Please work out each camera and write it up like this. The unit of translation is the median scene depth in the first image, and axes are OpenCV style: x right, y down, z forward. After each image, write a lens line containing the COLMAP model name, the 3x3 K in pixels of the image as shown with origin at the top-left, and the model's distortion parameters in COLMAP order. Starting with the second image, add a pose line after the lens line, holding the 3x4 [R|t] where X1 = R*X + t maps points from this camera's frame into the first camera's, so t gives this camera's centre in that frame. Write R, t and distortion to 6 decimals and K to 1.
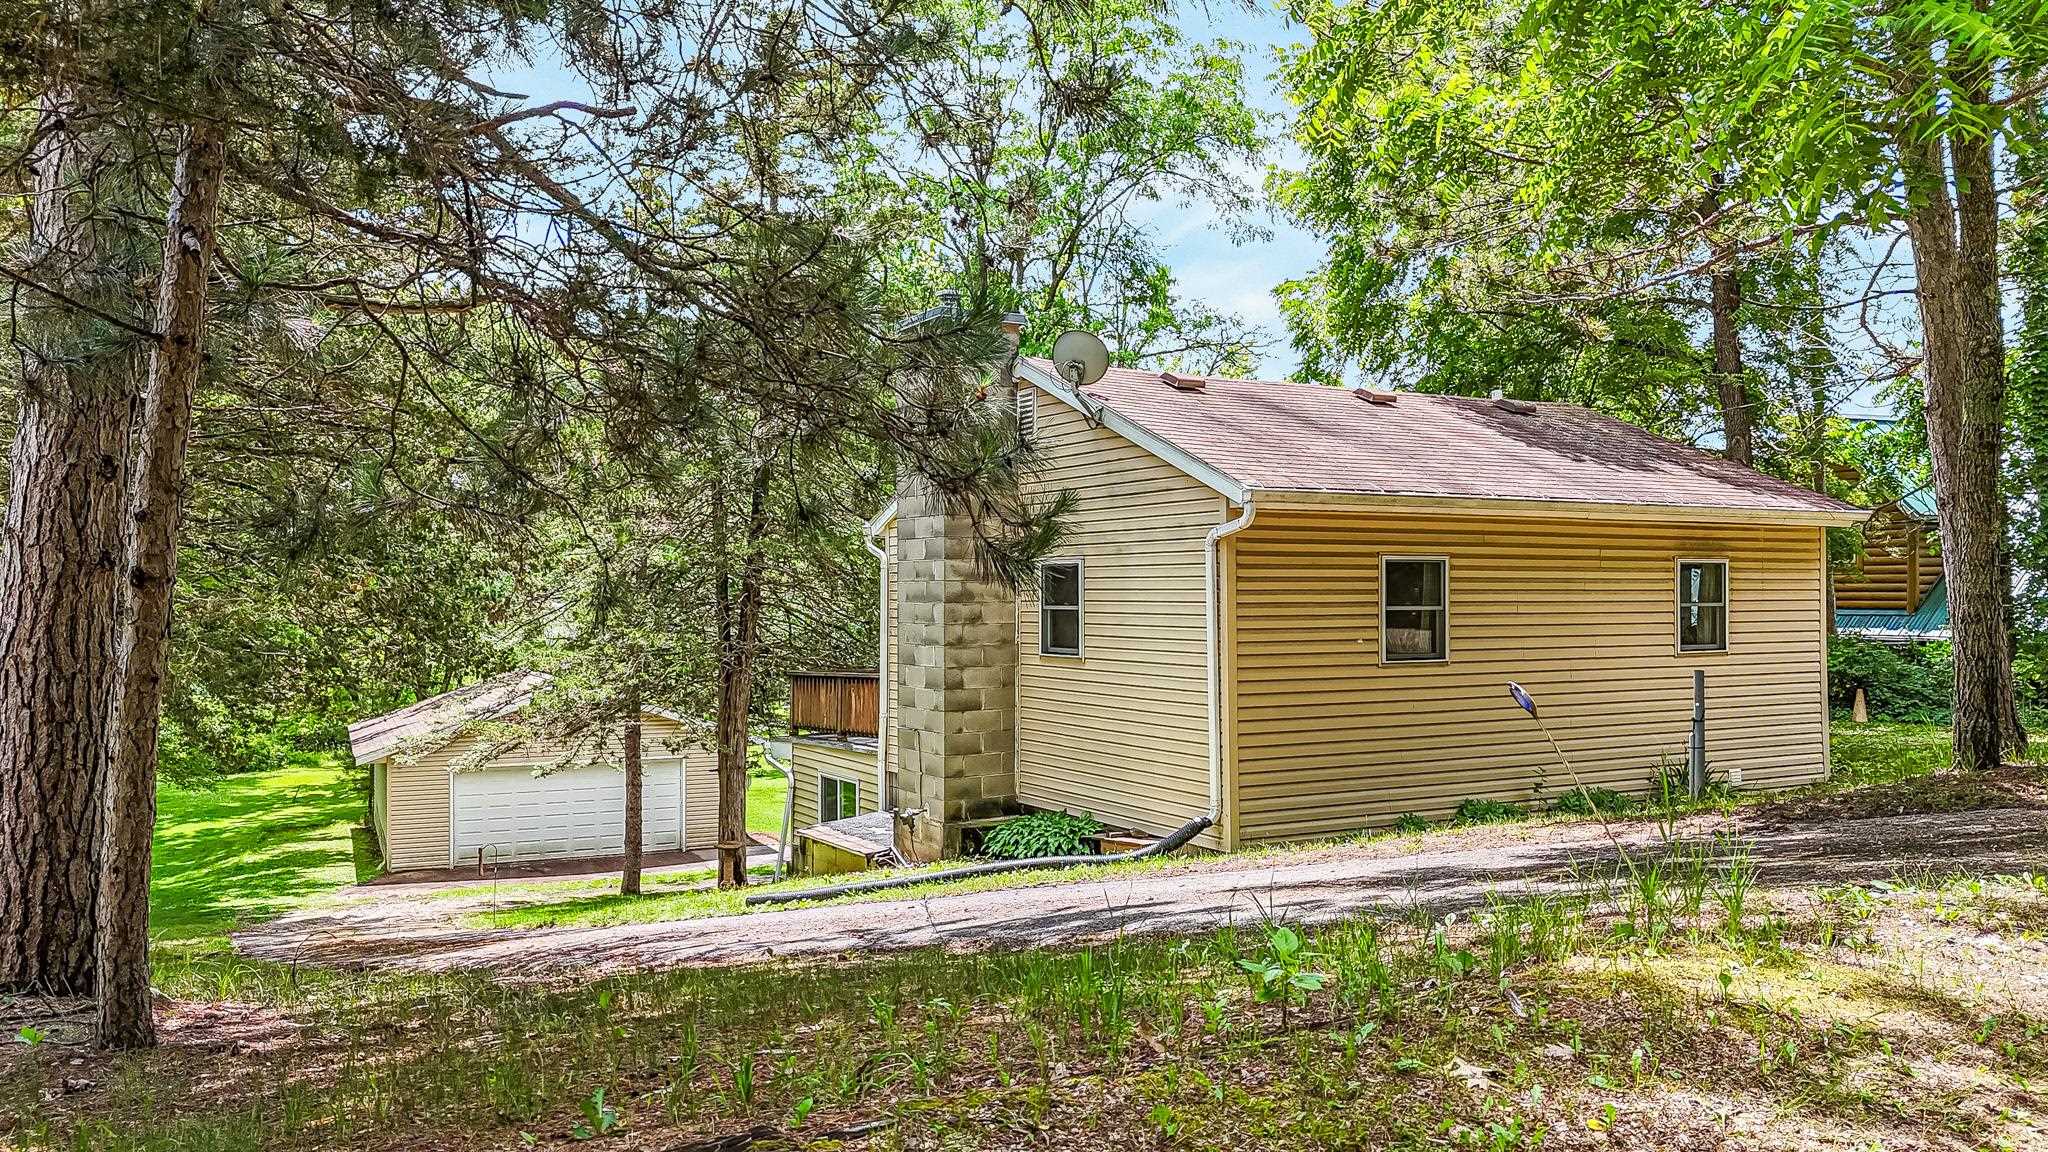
lens RADIAL K [[1580.6, 0, 1025.1], [0, 1580.6, 573.8], [0, 0, 1]] dist [0.042111, -0.008357]
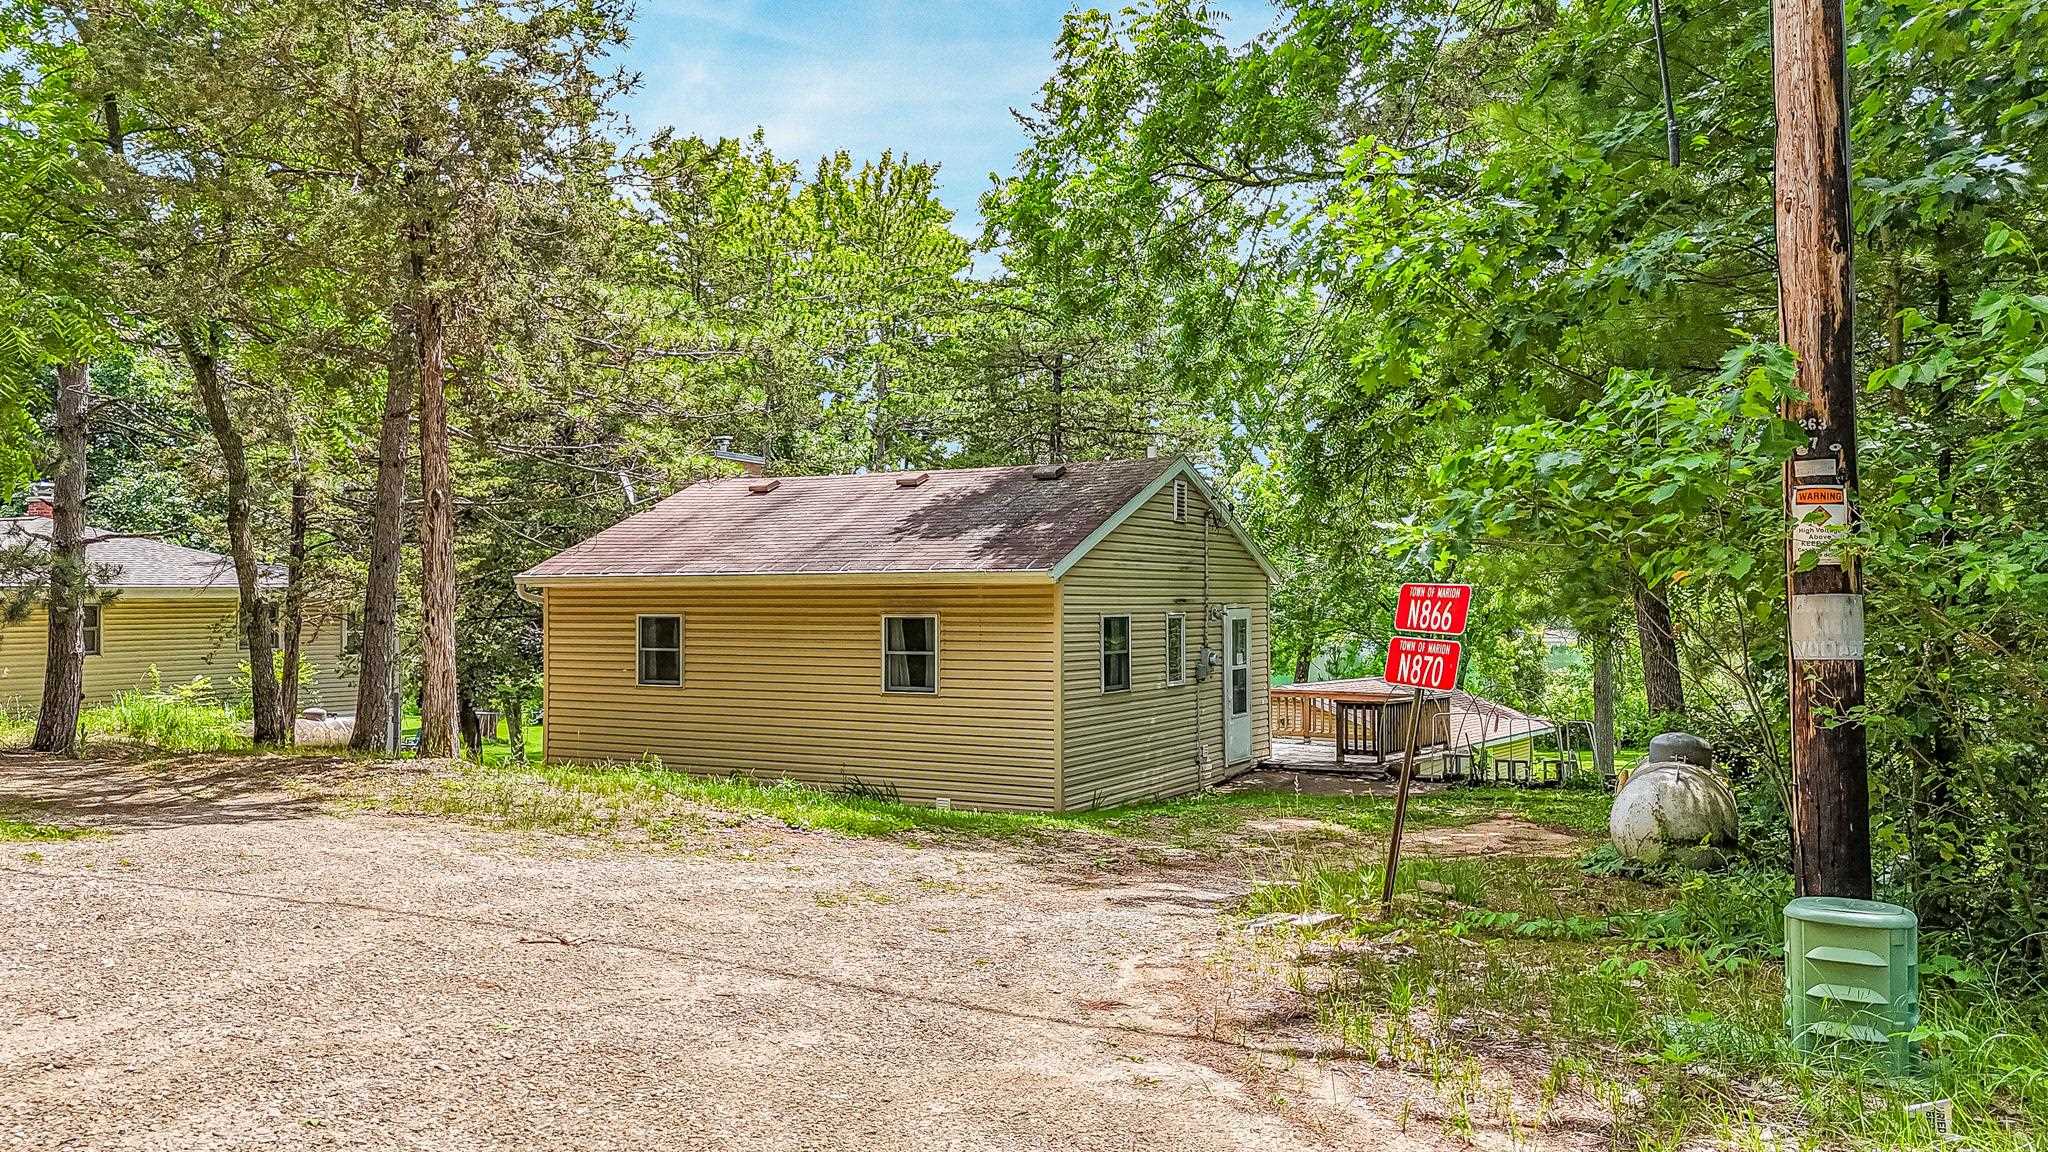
lens RADIAL K [[1580.6, 0, 1025.6], [0, 1580.6, 580.1], [0, 0, 1]] dist [0.042111, -0.008357]
pose [[0.527877, -0.019760, -0.849091, 1.503941], [0.000974, 0.999743, -0.022660, -0.008123], [0.849320, 0.011135, 0.527760, 0.460509]]
